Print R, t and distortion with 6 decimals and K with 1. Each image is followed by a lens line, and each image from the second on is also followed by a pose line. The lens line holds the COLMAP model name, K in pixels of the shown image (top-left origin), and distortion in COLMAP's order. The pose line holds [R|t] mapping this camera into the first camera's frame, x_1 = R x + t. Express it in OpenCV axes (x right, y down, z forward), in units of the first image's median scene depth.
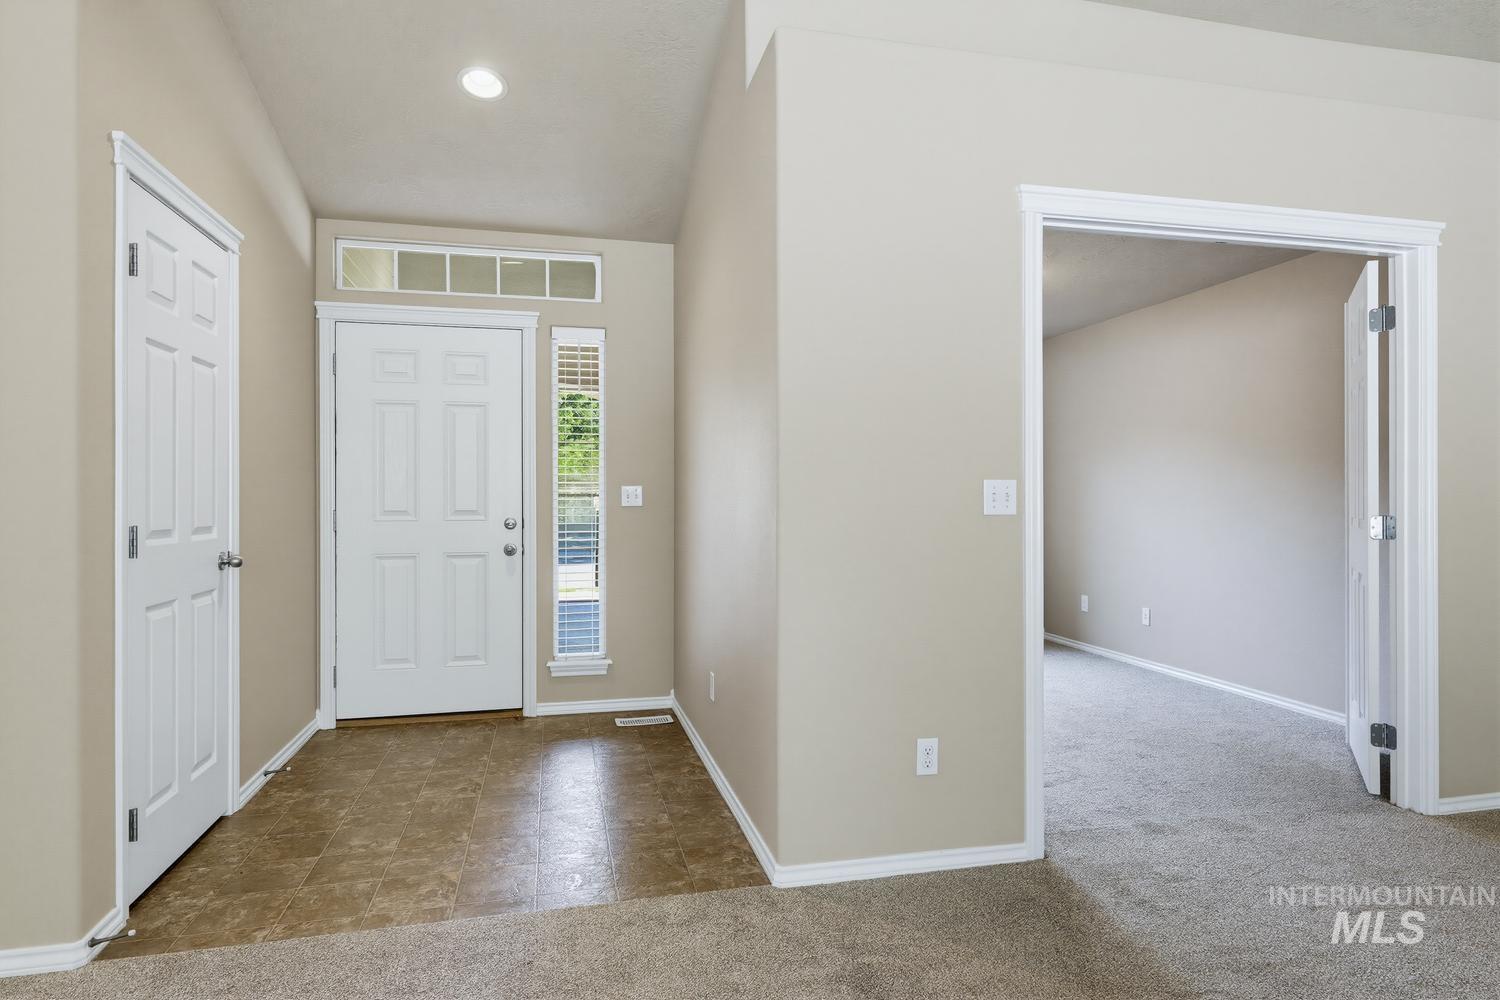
lens RADIAL K [[891.9, 0, 787.9], [0, 891.9, 486.3], [0, 0, 1]] dist [0.011386, -0.005987]
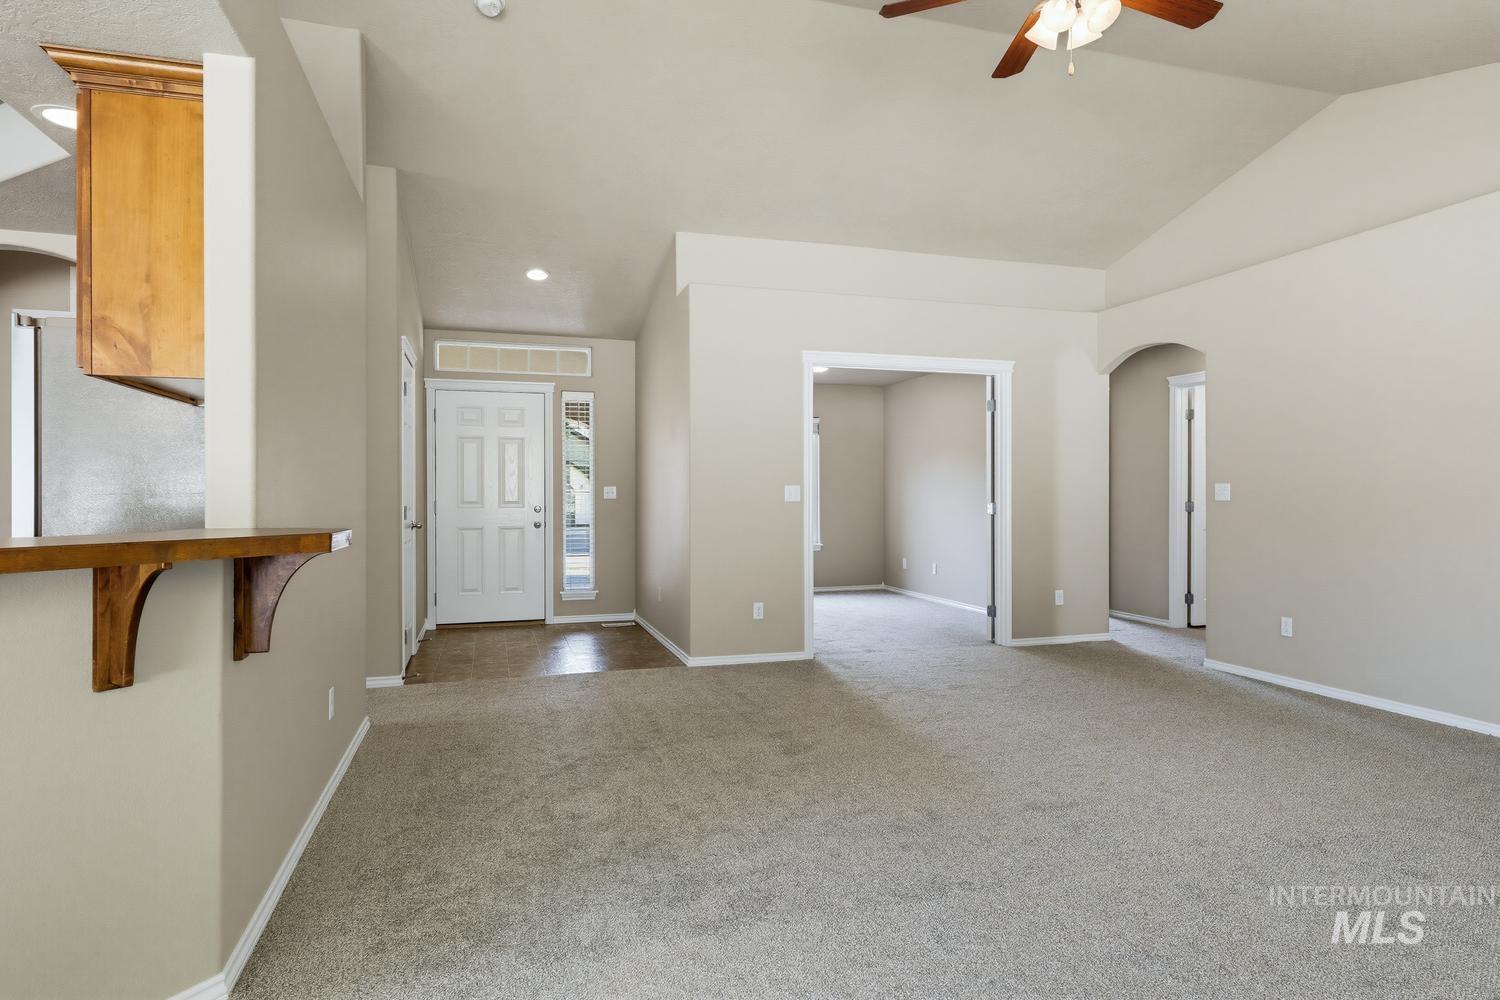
lens RADIAL K [[837.1, 0, 749.3], [0, 837.1, 495.2], [0, 0, 1]] dist [0.005997, 0.001049]
pose [[0.999604, 0.000169, 0.028122, 0.043096], [-0.000568, 0.999899, 0.014192, -0.006941], [-0.028117, -0.014202, 0.999504, -0.596327]]
